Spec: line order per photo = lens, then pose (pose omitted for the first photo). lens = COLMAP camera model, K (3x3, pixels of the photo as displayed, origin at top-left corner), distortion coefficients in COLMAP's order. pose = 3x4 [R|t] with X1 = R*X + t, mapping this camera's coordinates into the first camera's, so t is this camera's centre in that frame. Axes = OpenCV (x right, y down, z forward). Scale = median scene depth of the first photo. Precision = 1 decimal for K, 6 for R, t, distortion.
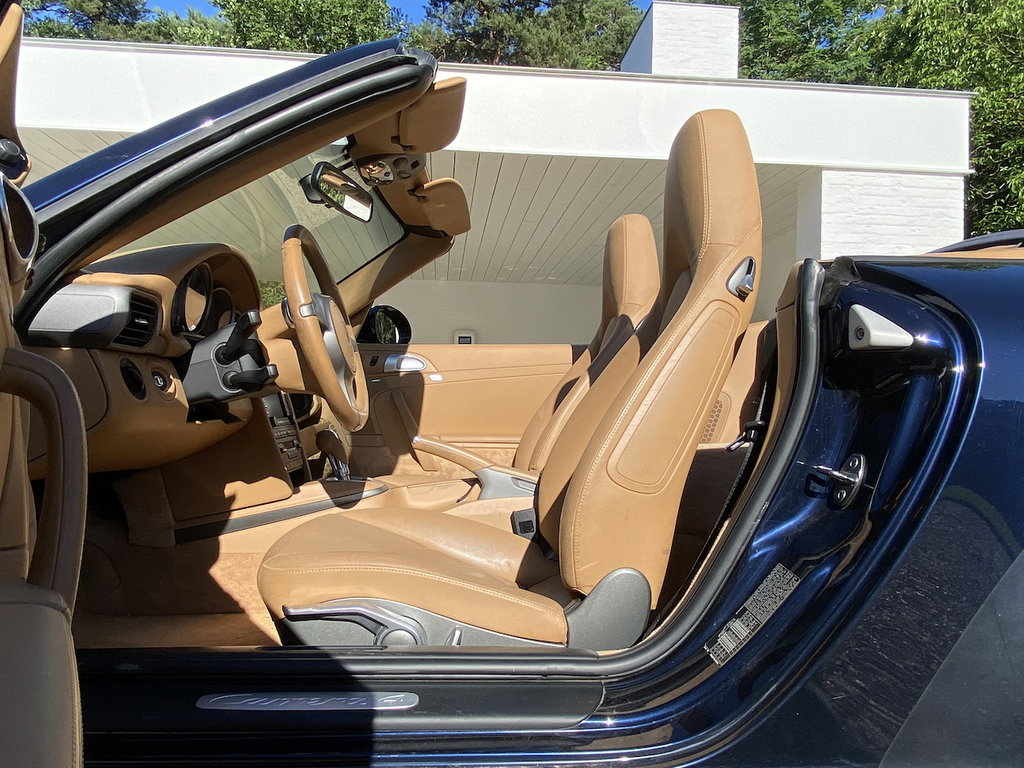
lens RADIAL K [[736.9, 0, 509.1], [0, 736.9, 383.4], [0, 0, 1]] dist [0.003792, 0.001357]
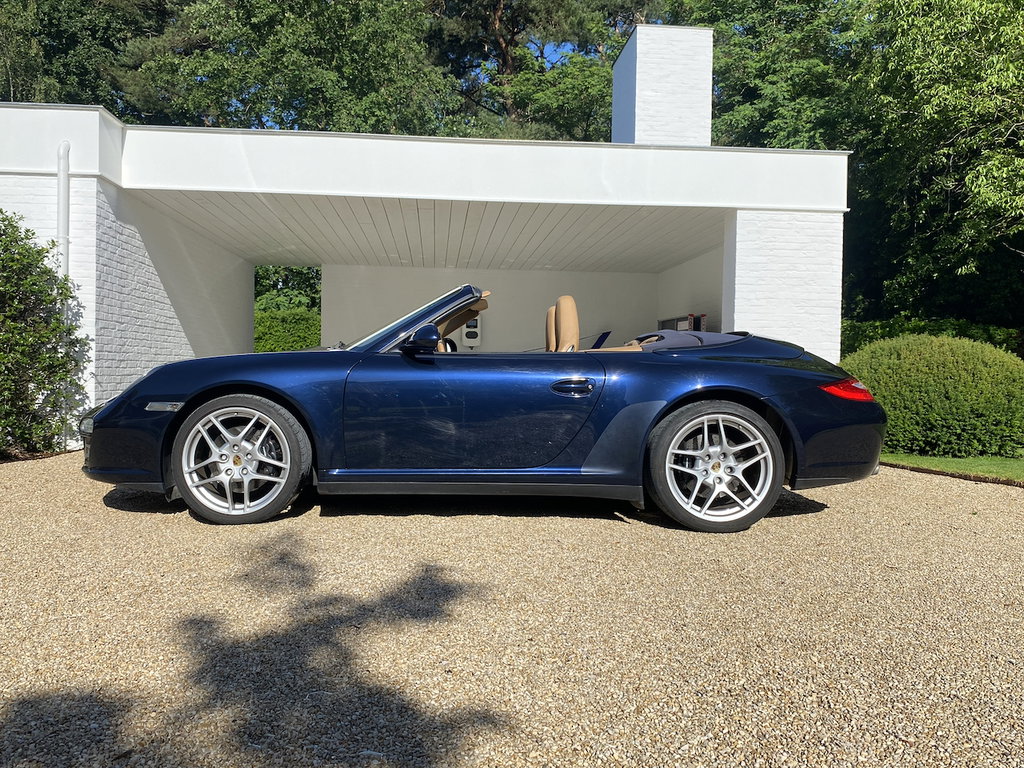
lens RADIAL K [[856.5, 0, 507.6], [0, 856.5, 386.0], [0, 0, 1]] dist [0.004964, -0.007778]
pose [[0.999961, -0.001946, -0.008668, 0.012117], [0.002302, 0.999148, 0.041199, -0.028773], [0.008580, -0.041218, 0.999113, -0.590062]]
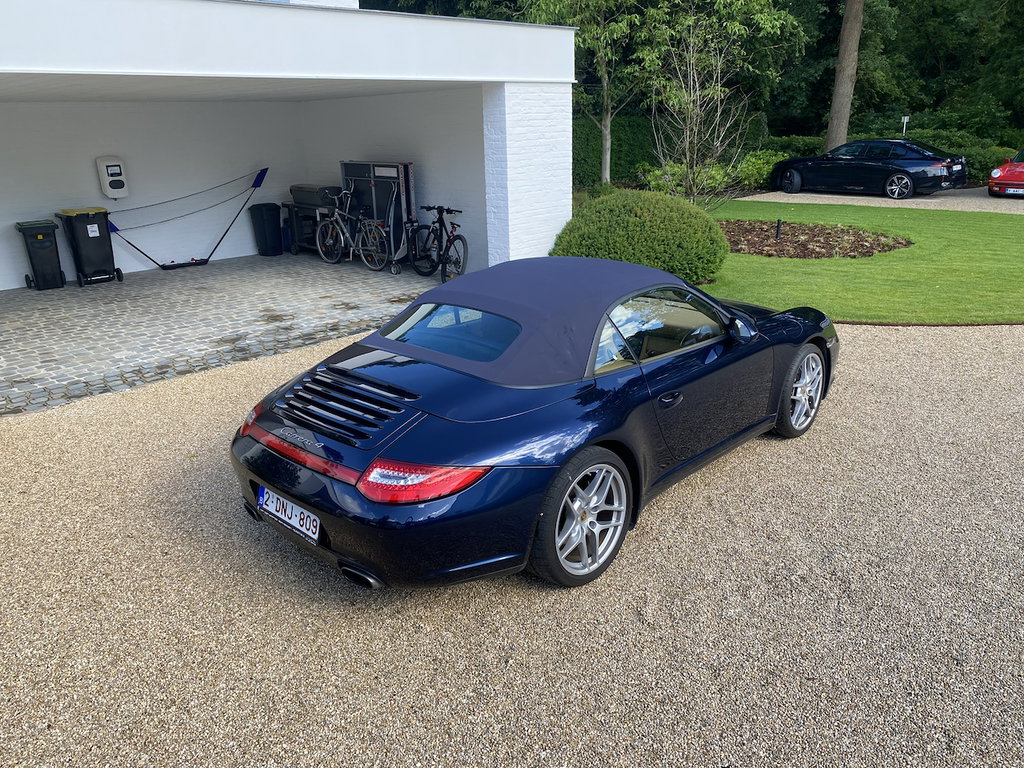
lens RADIAL K [[783.6, 0, 510.0], [0, 783.6, 380.9], [0, 0, 1]] dist [0.001660, 0.000227]
pose [[0.777815, -0.229681, 0.585021, -0.611359], [0.022790, 0.940527, 0.338953, -0.254414], [-0.628080, -0.250310, 0.736791, -0.311206]]
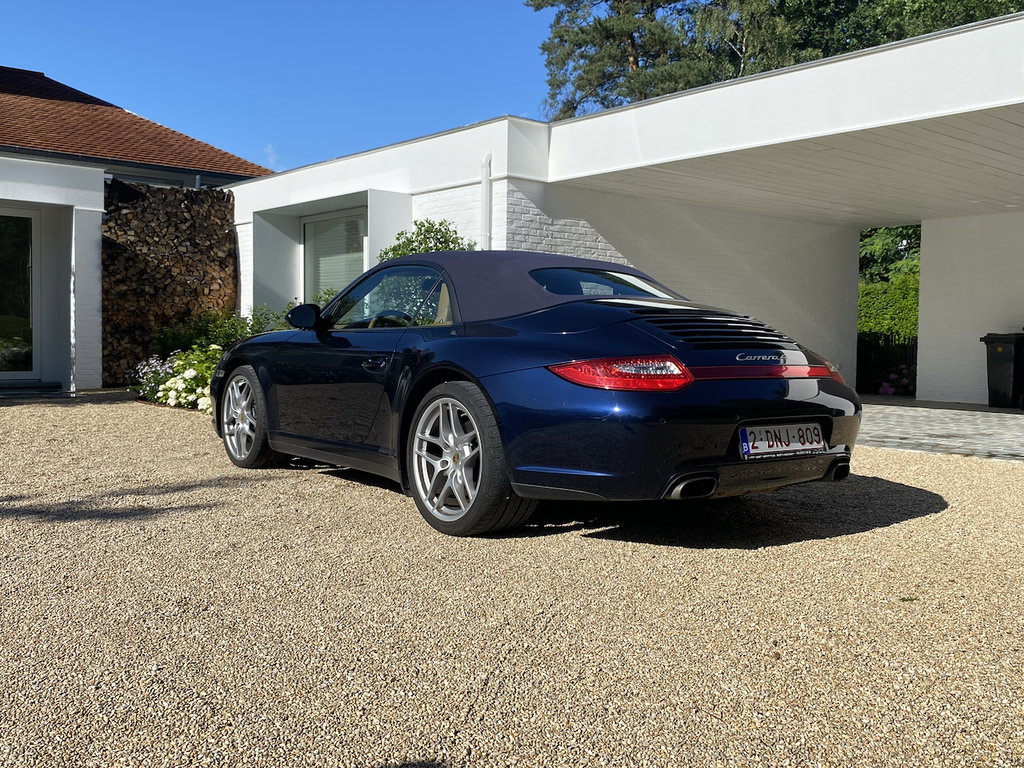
lens RADIAL K [[964.6, 0, 511.8], [0, 964.6, 383.9], [0, 0, 1]] dist [0.107611, -0.307035]
pose [[0.573750, 0.025970, -0.818618, 0.786239], [0.018543, 0.998829, 0.044683, -0.013498], [0.818820, -0.040816, 0.572597, -0.231156]]
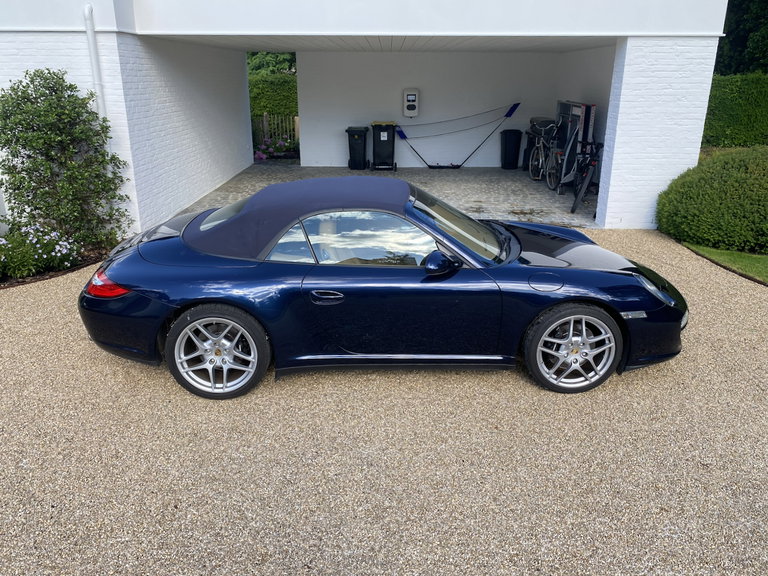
lens RADIAL K [[607.0, 0, 384.6], [0, 607.0, 284.7], [0, 0, 1]] dist [-0.002555, 0.001985]
pose [[0.994830, 0.020645, -0.099429, 0.028090], [0.015179, 0.937885, 0.346614, -0.242954], [0.100409, -0.346331, 0.932723, -0.502166]]
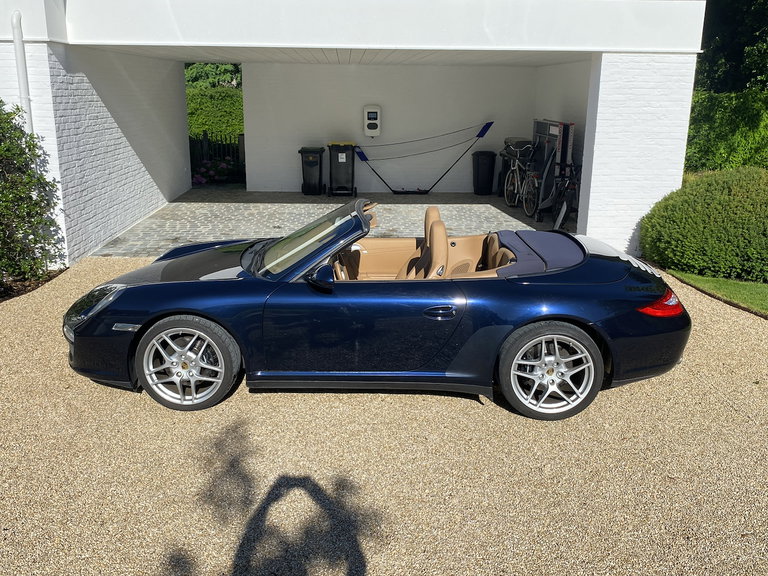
lens RADIAL K [[726.9, 0, 381.3], [0, 726.9, 288.3], [0, 0, 1]] dist [0.006053, -0.013440]
pose [[0.998895, 0.006918, -0.046491, 0.033386], [0.006627, 0.958506, 0.284997, -0.247571], [0.046534, -0.284990, 0.957400, -0.613733]]
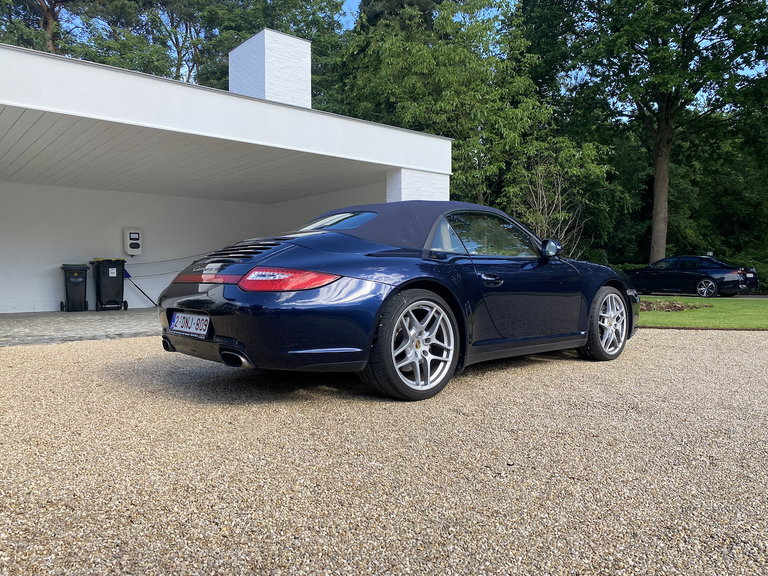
lens RADIAL K [[587.7, 0, 382.5], [0, 587.7, 285.7], [0, 0, 1]] dist [0.001660, 0.000227]
pose [[0.822239, -0.027139, 0.568496, -0.590470], [0.001305, 0.998950, 0.045800, -0.025244], [-0.569142, -0.036916, 0.821410, -0.380839]]
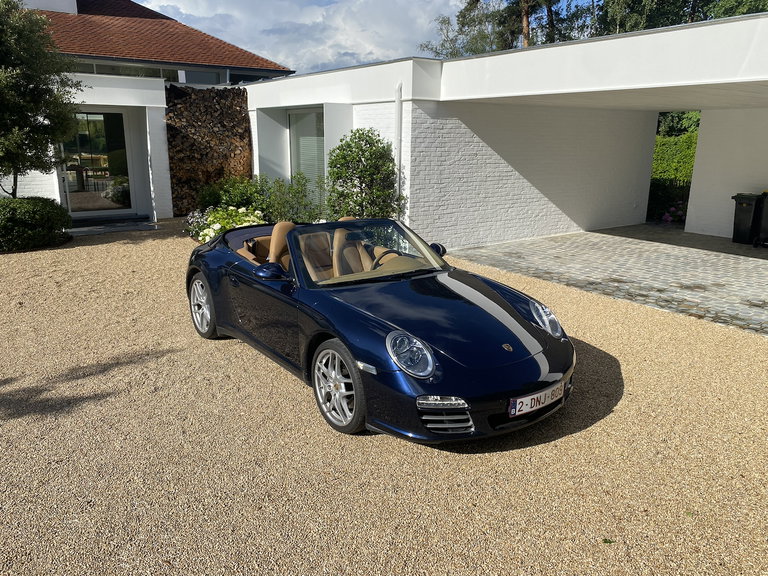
lens RADIAL K [[586.2, 0, 385.2], [0, 586.2, 287.7], [0, 0, 1]] dist [0.043280, -0.072698]
pose [[0.495852, 0.201421, -0.844725, 0.759919], [0.022067, 0.969493, 0.244125, -0.204704], [0.868126, -0.139690, 0.476280, -0.119034]]
